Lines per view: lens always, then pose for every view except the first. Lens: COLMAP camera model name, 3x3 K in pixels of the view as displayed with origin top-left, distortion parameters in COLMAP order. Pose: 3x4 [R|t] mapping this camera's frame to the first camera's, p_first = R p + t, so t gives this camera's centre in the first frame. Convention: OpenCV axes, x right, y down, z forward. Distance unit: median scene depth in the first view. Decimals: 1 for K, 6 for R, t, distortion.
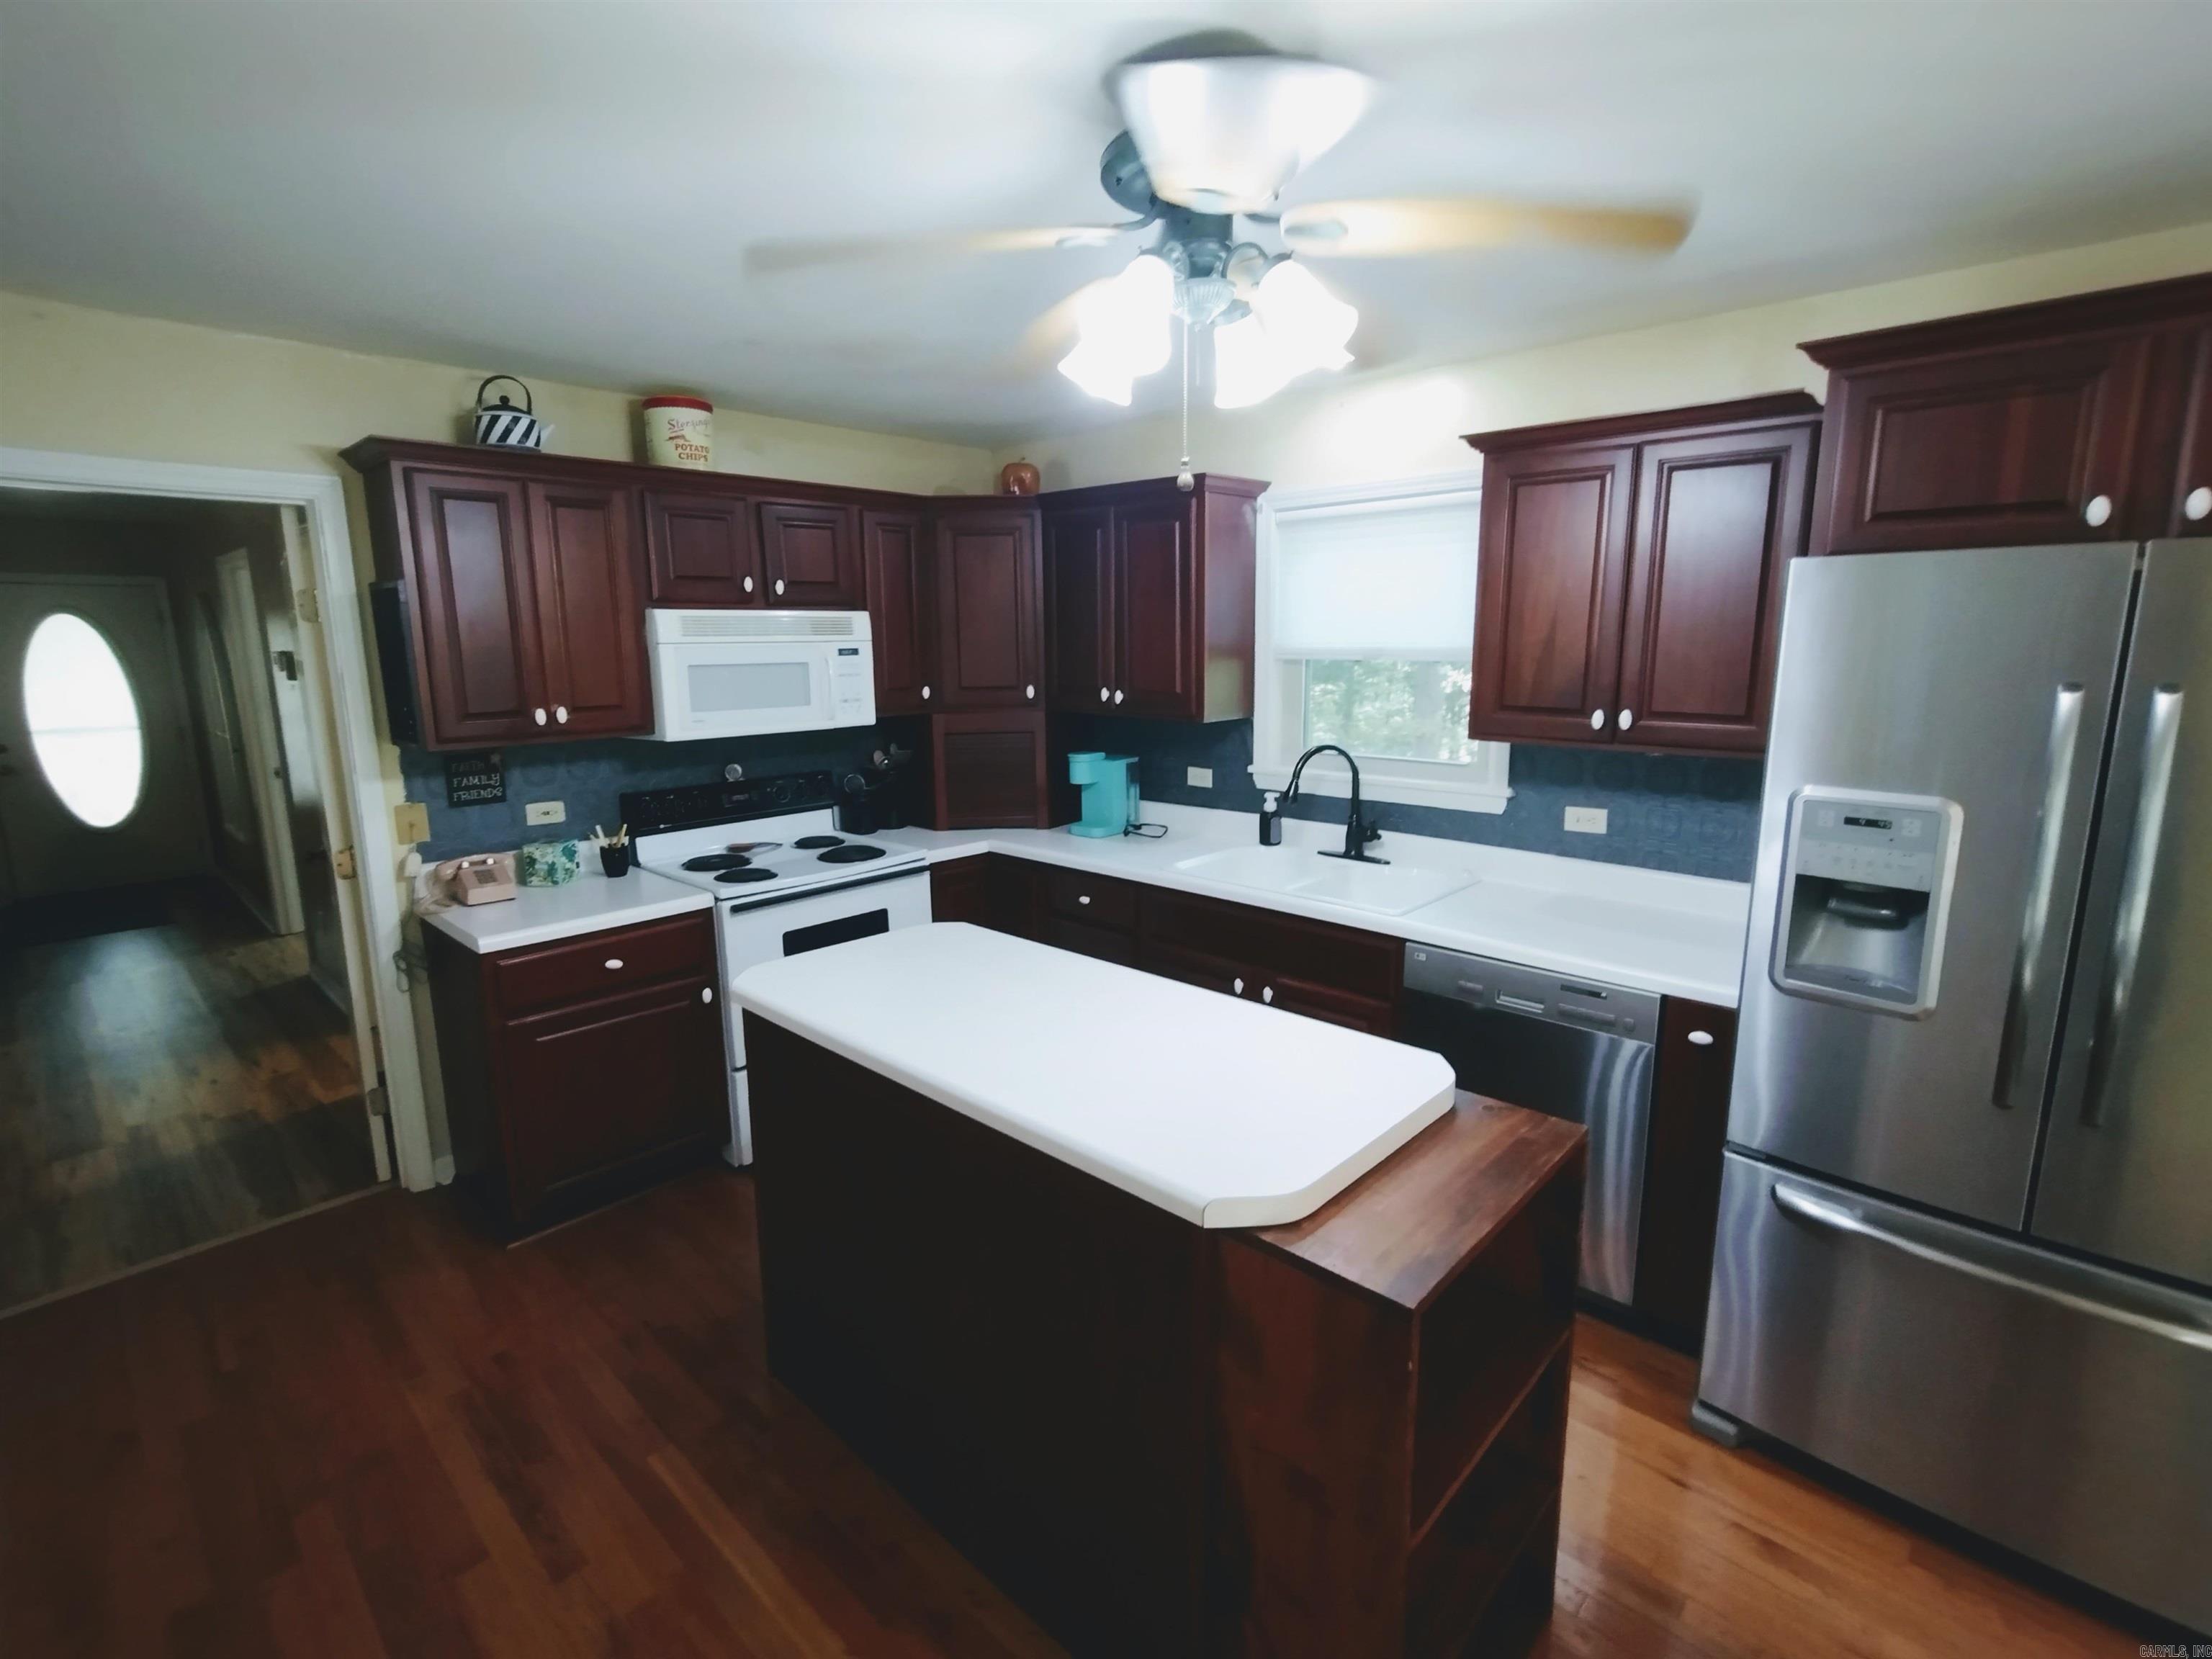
lens RADIAL K [[1025.6, 0, 1089.1], [0, 1025.6, 813.1], [0, 0, 1]] dist [0.000341, 0.003385]
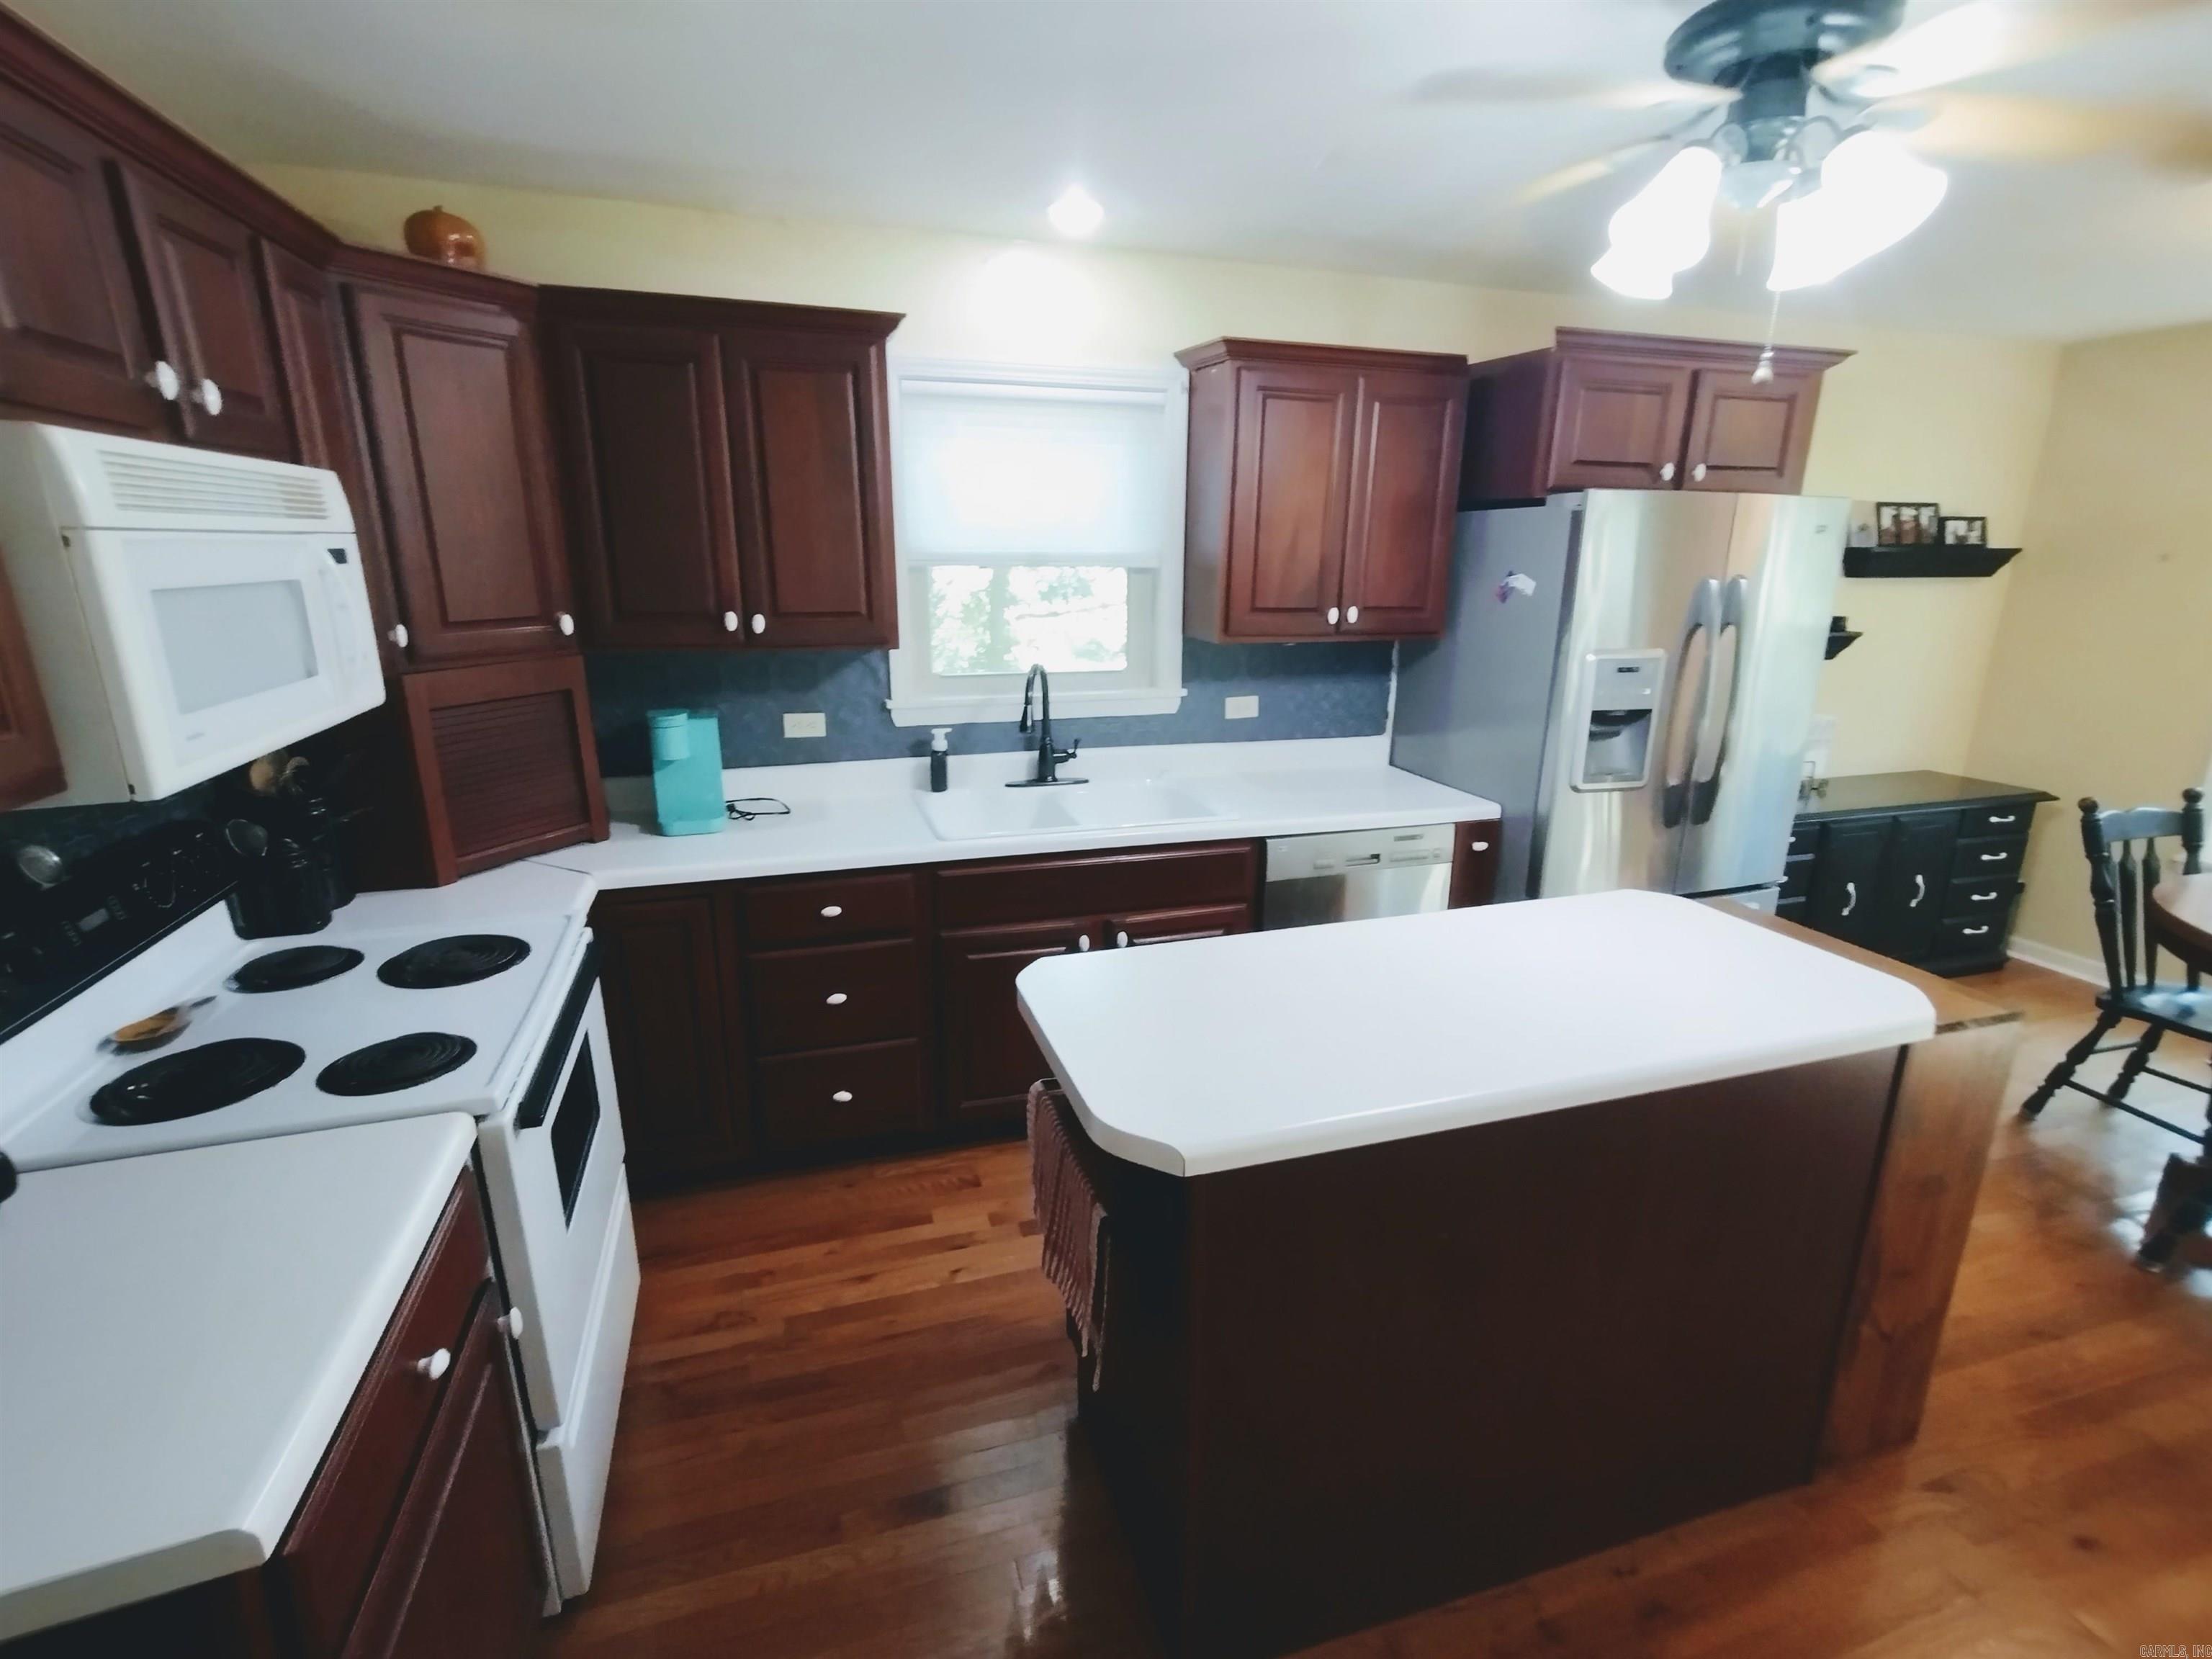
lens RADIAL K [[1025.6, 0, 1097.8], [0, 1025.6, 848.6], [0, 0, 1]] dist [0.000341, 0.003385]
pose [[0.491824, -0.236201, 0.838044, -0.523297], [0.138194, 0.971476, 0.192707, -0.072958], [-0.859658, 0.021035, 0.510437, 0.484280]]
